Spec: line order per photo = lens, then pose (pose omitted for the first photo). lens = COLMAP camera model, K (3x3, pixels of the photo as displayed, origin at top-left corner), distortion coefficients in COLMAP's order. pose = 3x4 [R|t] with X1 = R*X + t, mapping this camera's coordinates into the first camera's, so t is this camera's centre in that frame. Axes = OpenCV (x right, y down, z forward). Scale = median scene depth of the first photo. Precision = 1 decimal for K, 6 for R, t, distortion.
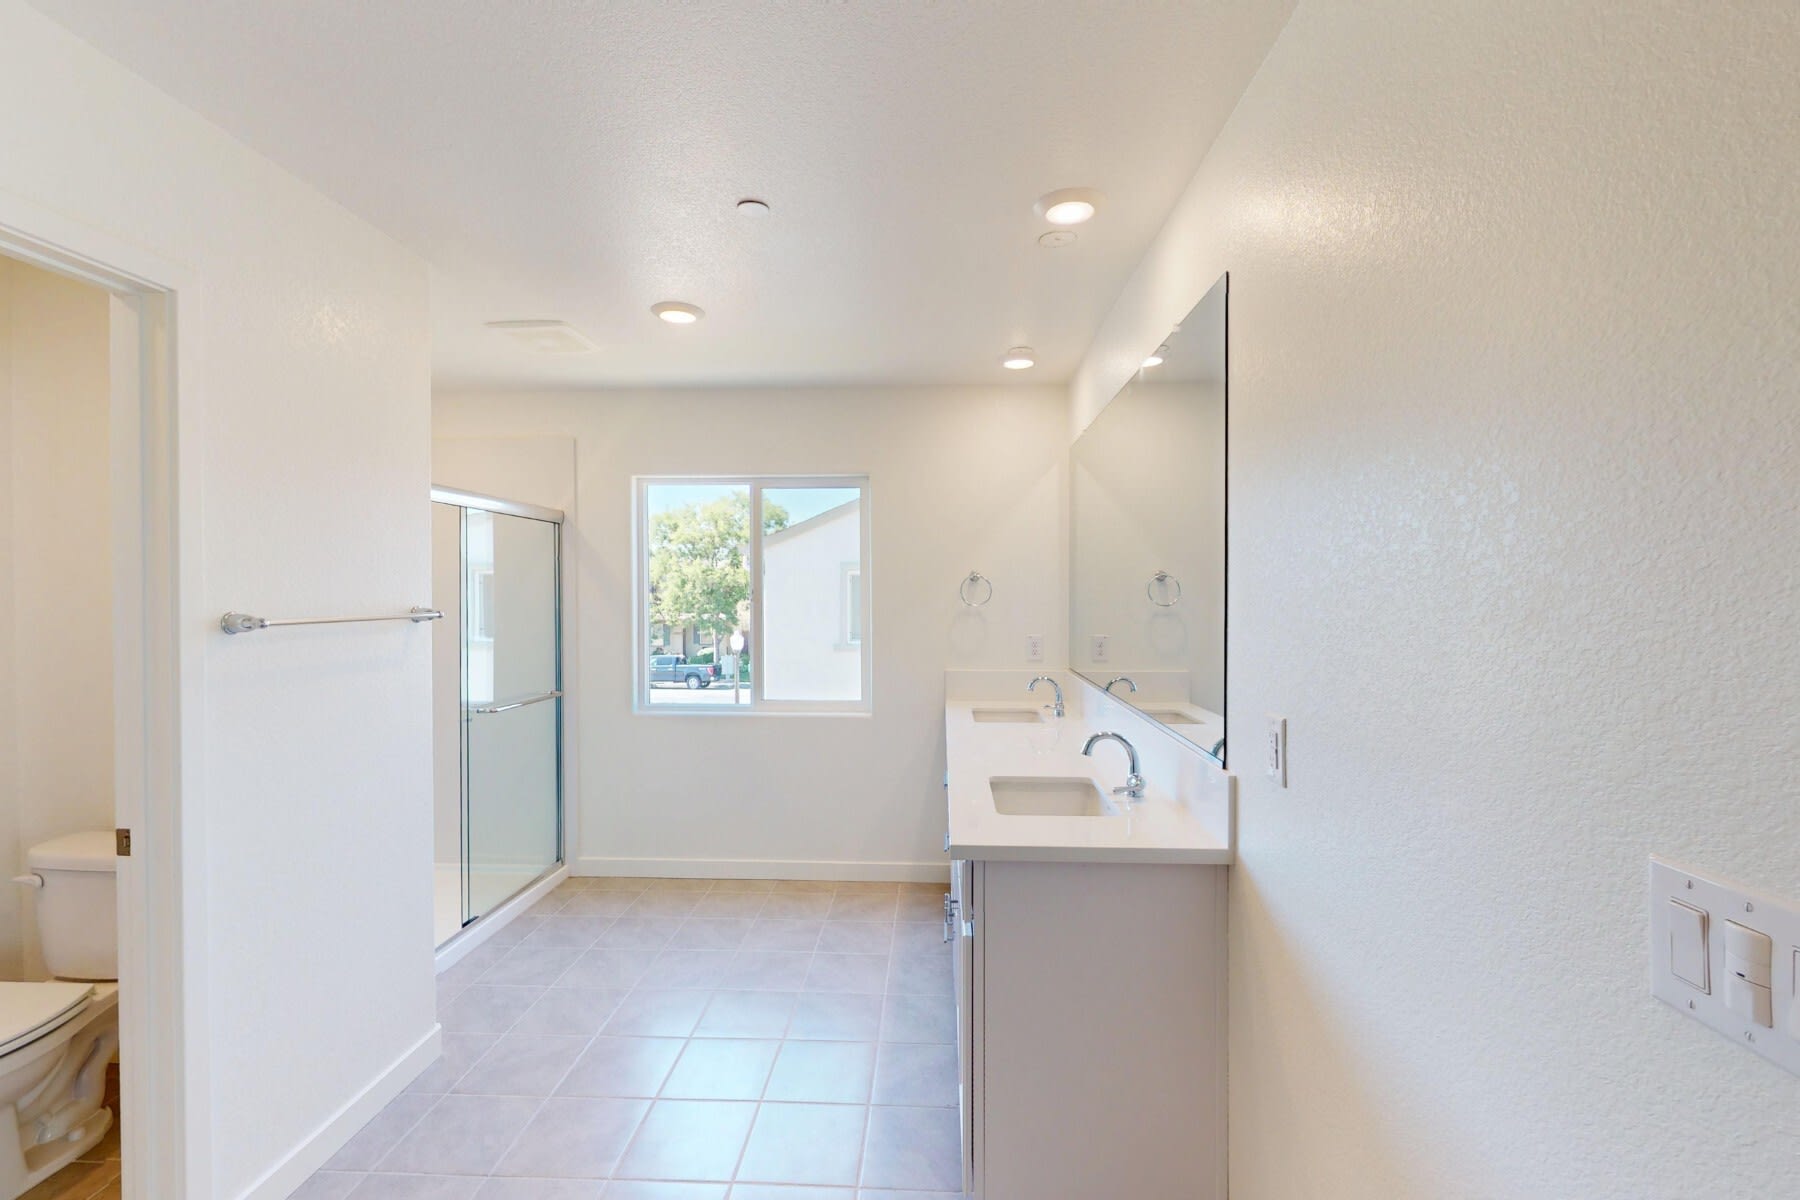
lens RADIAL K [[780.4, 0, 898.8], [0, 780.4, 605.2], [0, 0, 1]] dist [-0.001149, 0.000562]
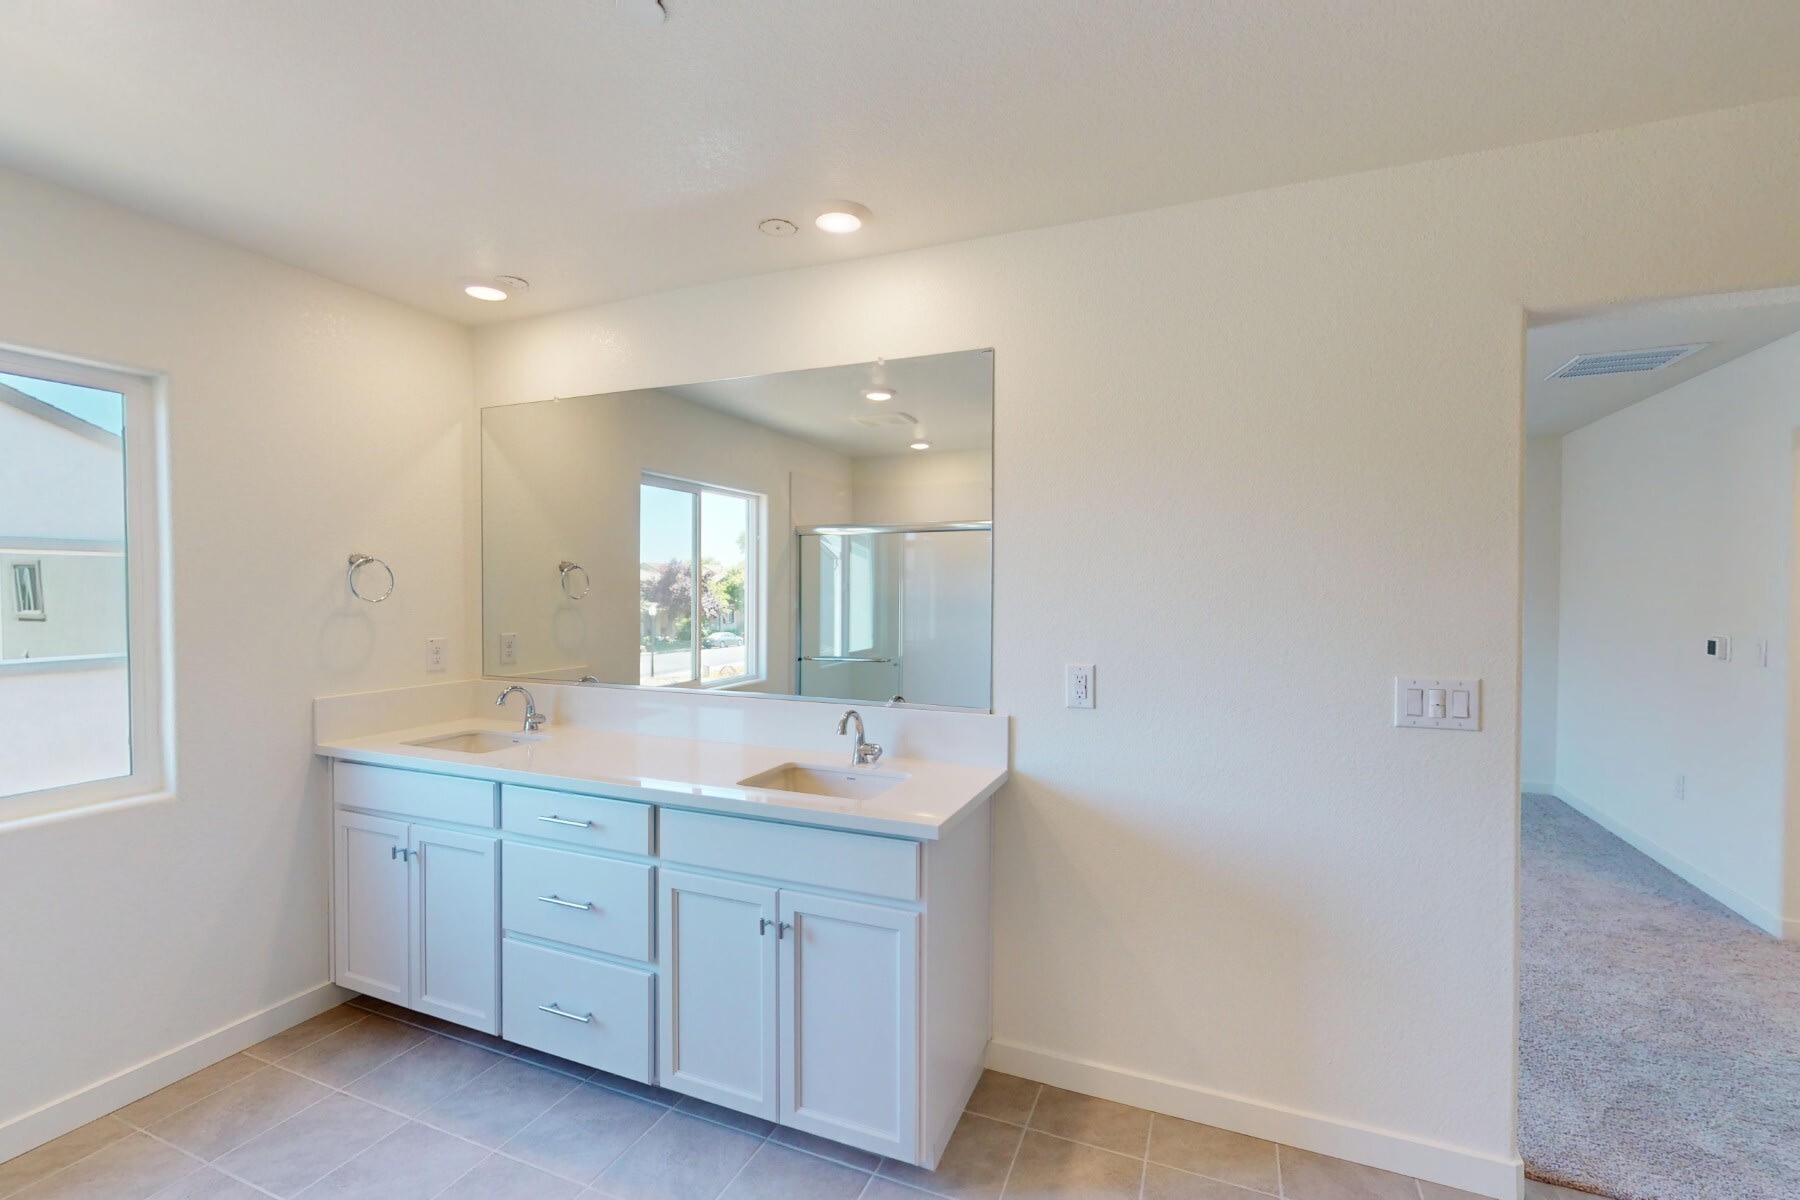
lens RADIAL K [[780.4, 0, 898.8], [0, 780.4, 605.2], [0, 0, 1]] dist [-0.001149, 0.000562]
pose [[0.338211, -0.019084, 0.940877, -0.422103], [0.012748, 0.999796, 0.015696, -0.001283], [-0.940984, 0.006686, 0.338385, 0.318051]]
